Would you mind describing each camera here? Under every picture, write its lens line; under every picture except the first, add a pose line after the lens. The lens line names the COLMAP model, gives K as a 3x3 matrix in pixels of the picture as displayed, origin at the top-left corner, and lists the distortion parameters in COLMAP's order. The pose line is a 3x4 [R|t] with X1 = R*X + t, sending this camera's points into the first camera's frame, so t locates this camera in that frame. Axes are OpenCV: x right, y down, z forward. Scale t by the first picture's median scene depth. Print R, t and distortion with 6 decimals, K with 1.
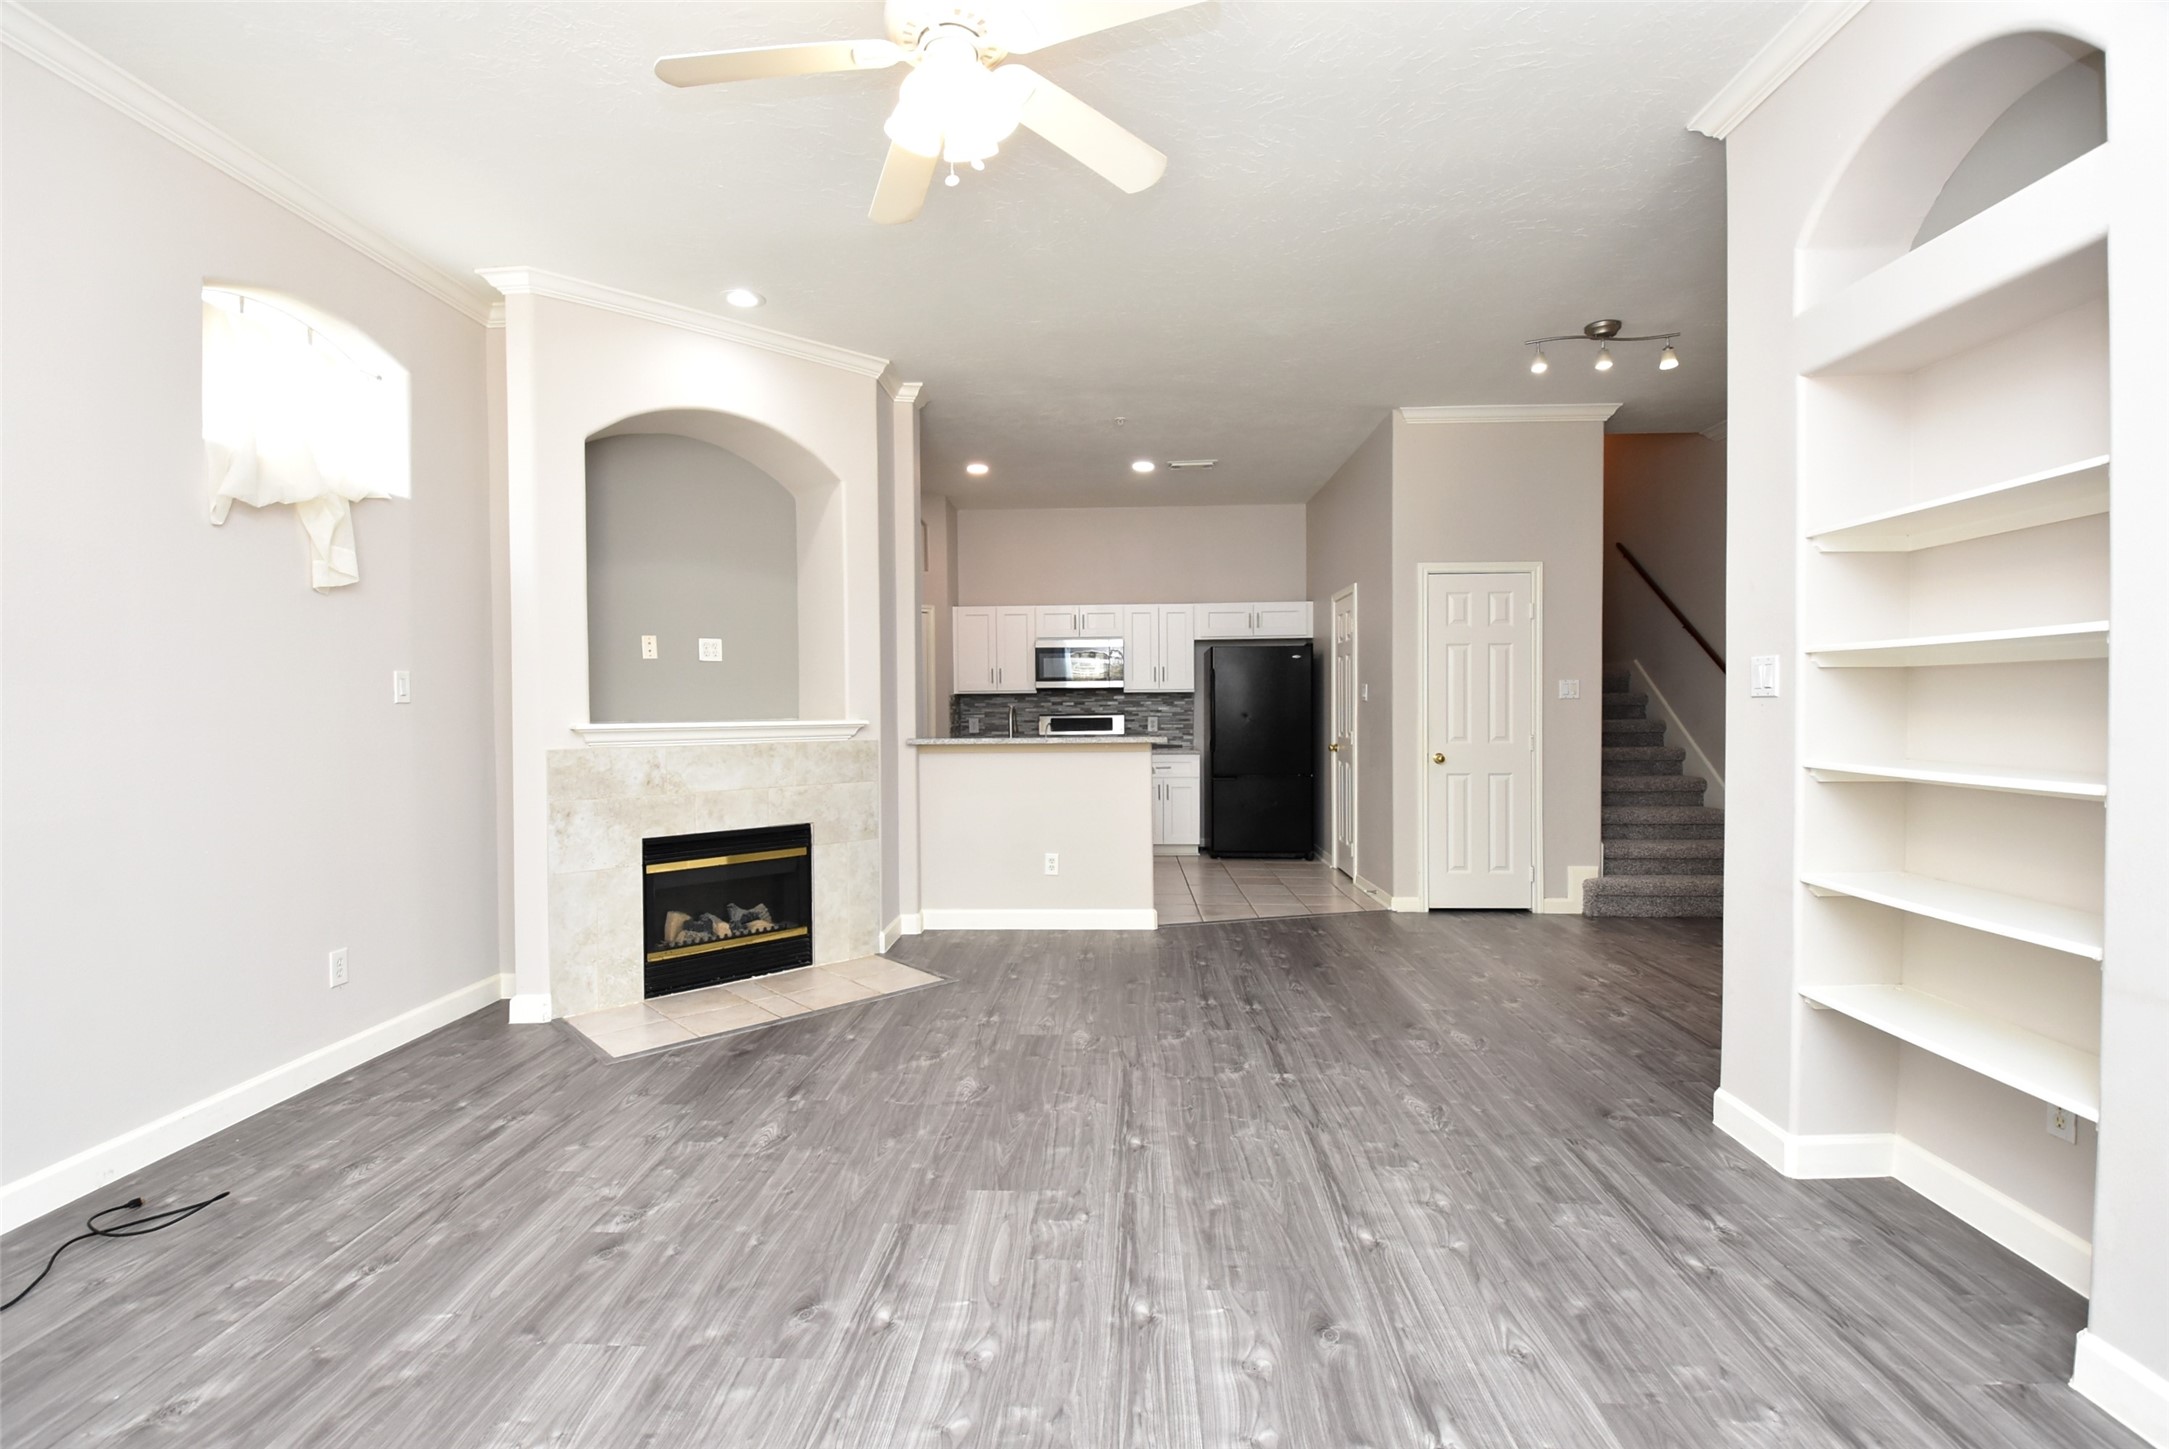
lens RADIAL K [[961.3, 0, 1081.0], [0, 961.3, 756.8], [0, 0, 1]] dist [0.000282, -0.012563]
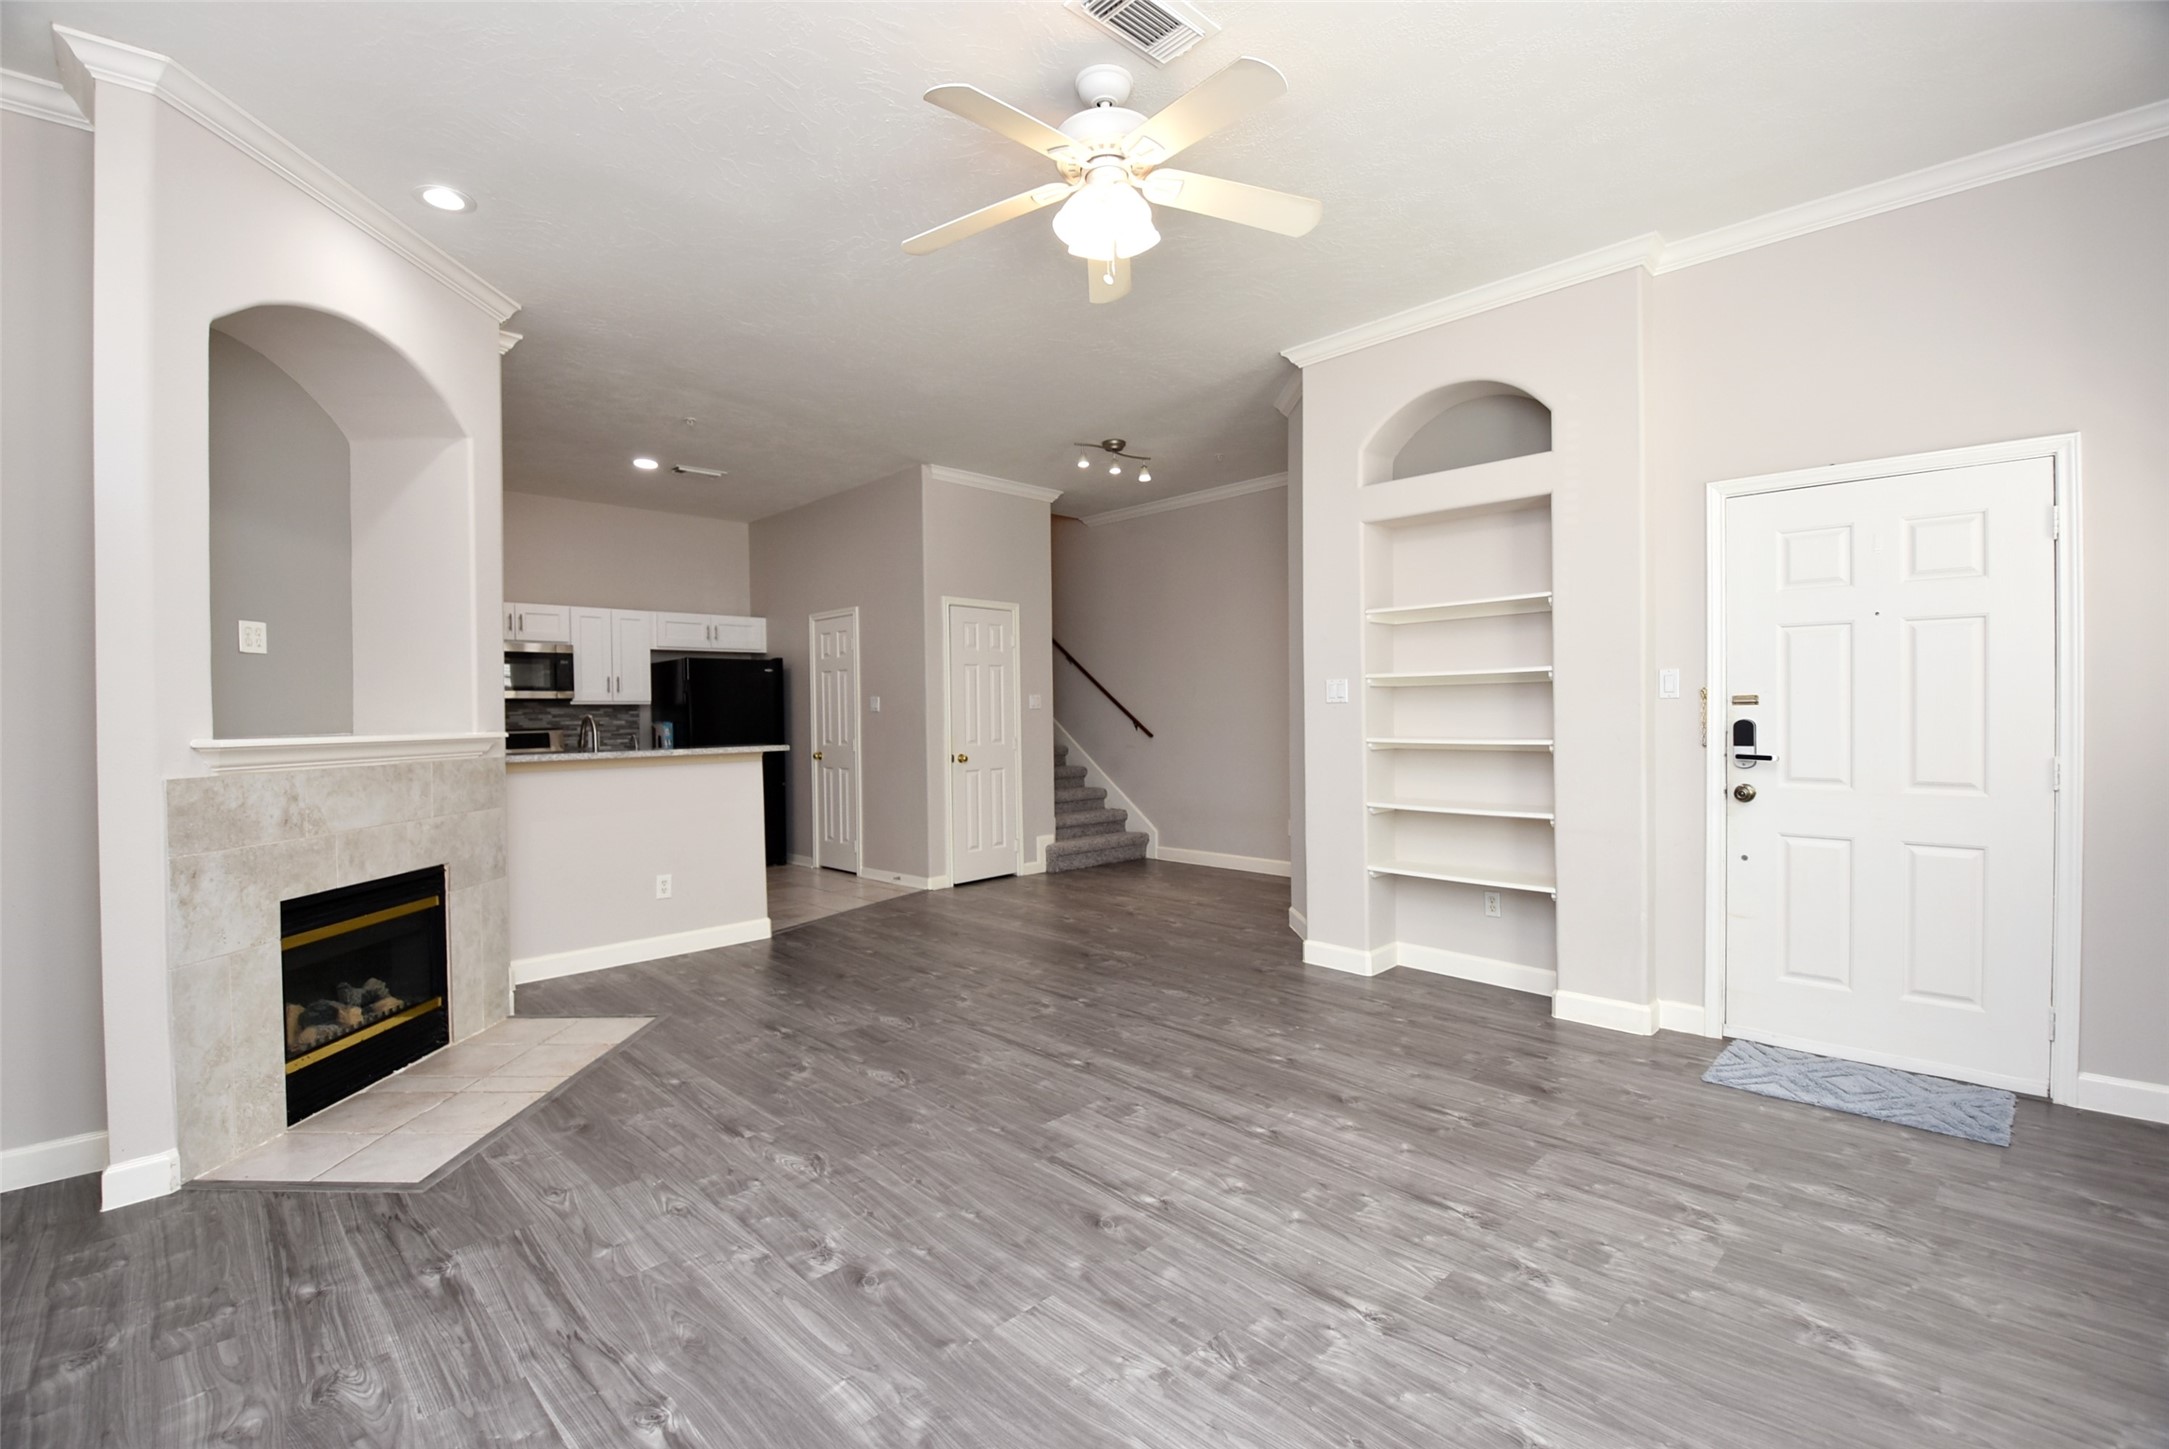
lens RADIAL K [[961.3, 0, 1060.8], [0, 961.3, 734.1], [0, 0, 1]] dist [0.000282, -0.012563]
pose [[0.699016, -0.020864, 0.714801, -0.597029], [0.051120, 0.998475, -0.020847, 0.006824], [-0.713276, 0.051113, 0.699017, 0.104744]]
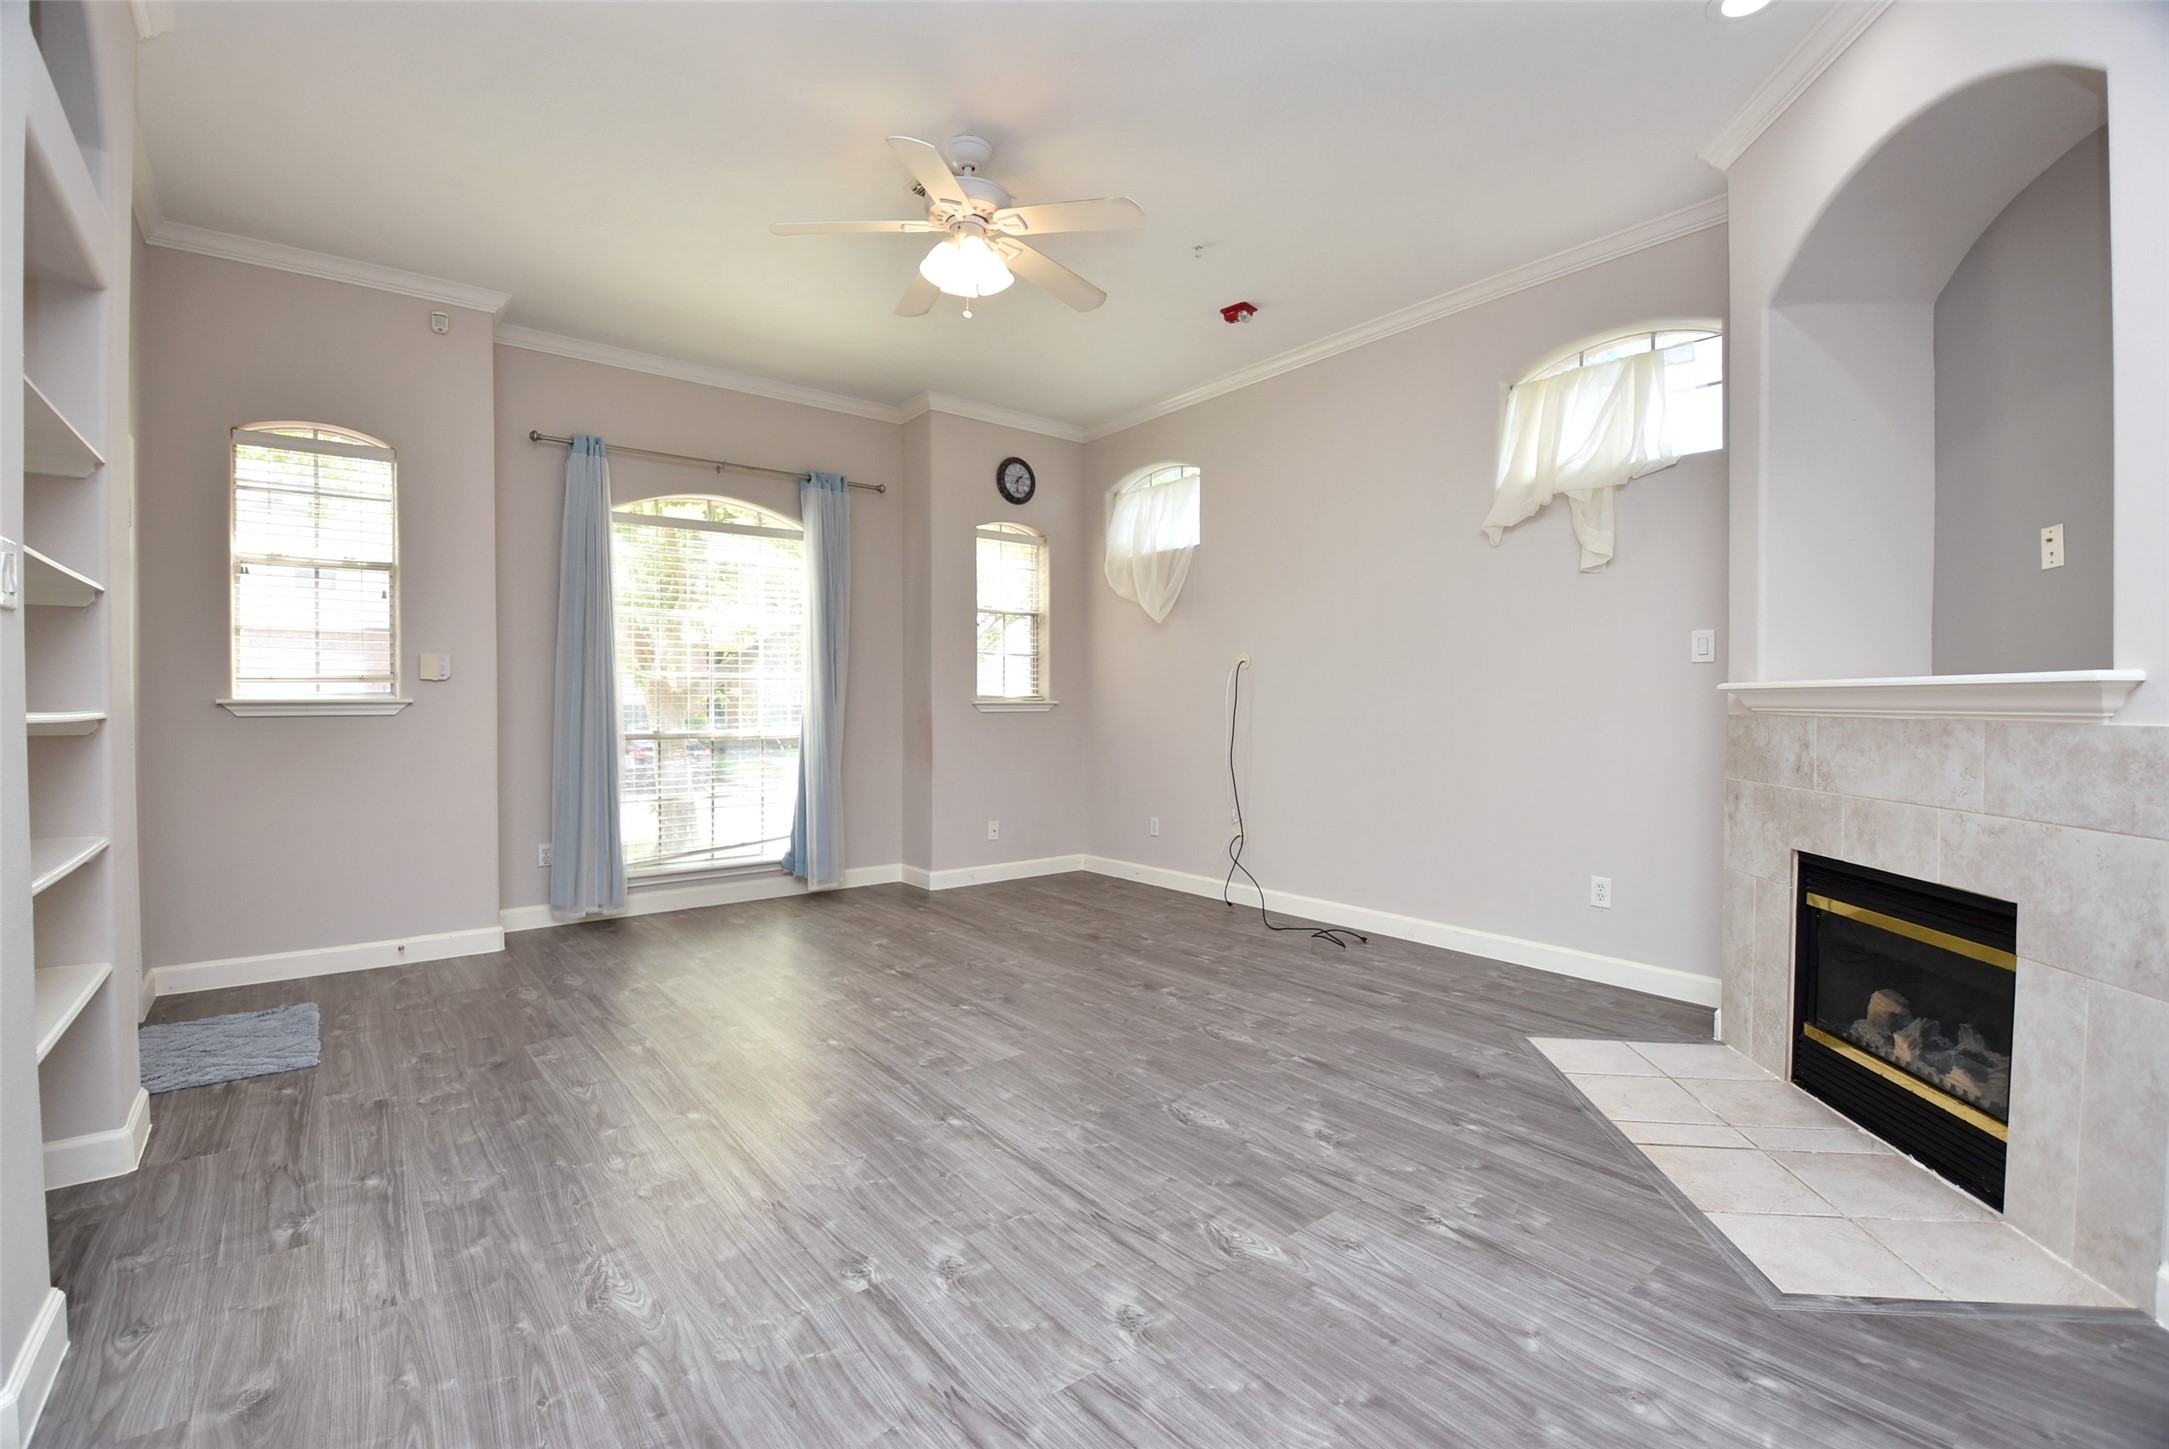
lens RADIAL K [[961.3, 0, 1063.8], [0, 961.3, 729.2], [0, 0, 1]] dist [0.000282, -0.012563]
pose [[-0.763940, 0.020924, -0.644947, 0.412665], [-0.034942, 0.996666, 0.073723, -0.035193], [0.644340, 0.078856, -0.760663, 1.270185]]
